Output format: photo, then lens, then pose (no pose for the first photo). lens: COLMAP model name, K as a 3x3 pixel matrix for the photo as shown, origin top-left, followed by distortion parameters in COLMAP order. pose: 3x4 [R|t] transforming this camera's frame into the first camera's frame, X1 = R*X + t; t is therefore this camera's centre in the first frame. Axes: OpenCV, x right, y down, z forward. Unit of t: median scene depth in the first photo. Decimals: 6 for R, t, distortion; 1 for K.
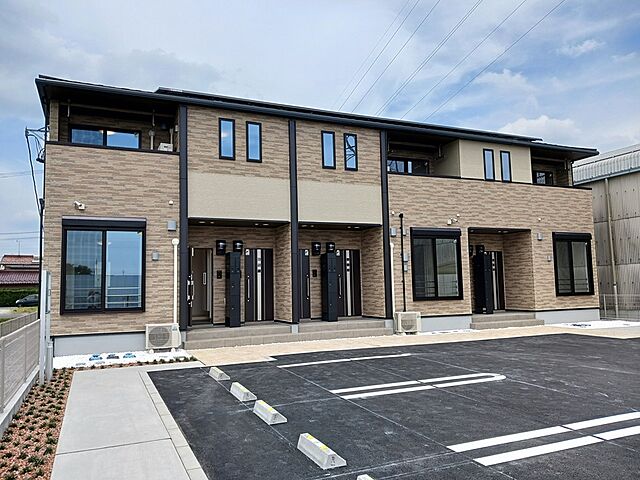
lens RADIAL K [[494.8, 0, 321.4], [0, 494.8, 239.1], [0, 0, 1]] dist [-0.000786, -0.044839]
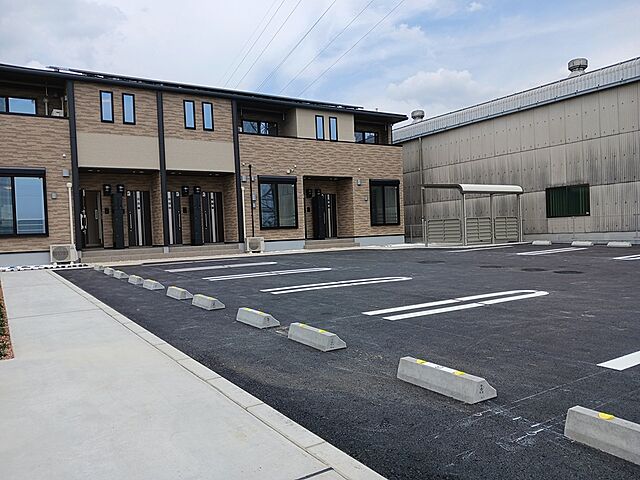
lens RADIAL K [[494.8, 0, 319.4], [0, 494.8, 246.9], [0, 0, 1]] dist [-0.000786, -0.044839]
pose [[0.986255, -0.022364, 0.163708, 0.126532], [0.003614, 0.993481, 0.113943, 0.018403], [-0.165189, -0.111785, 0.979906, -0.369712]]
